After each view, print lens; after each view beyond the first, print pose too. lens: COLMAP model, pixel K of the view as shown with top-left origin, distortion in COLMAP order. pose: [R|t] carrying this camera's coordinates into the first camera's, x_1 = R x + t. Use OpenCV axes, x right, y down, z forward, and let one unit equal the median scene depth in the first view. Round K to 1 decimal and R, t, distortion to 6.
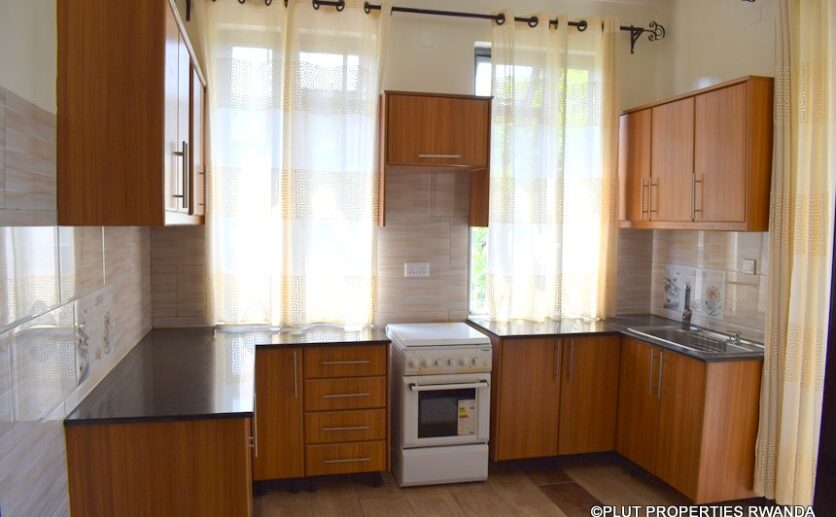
lens RADIAL K [[663.2, 0, 427.8], [0, 663.2, 258.7], [0, 0, 1]] dist [-0.086053, 0.006752]
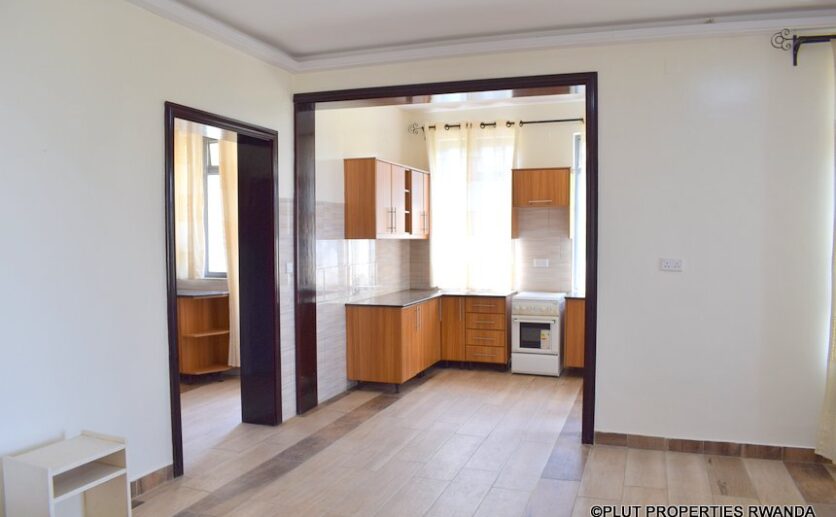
lens RADIAL K [[663.2, 0, 427.8], [0, 663.2, 258.7], [0, 0, 1]] dist [-0.086053, 0.006752]
pose [[0.846553, 0.008339, -0.532239, 0.786167], [-0.018411, 0.999738, -0.013620, 0.041340], [0.531986, 0.021329, 0.846484, -0.795223]]
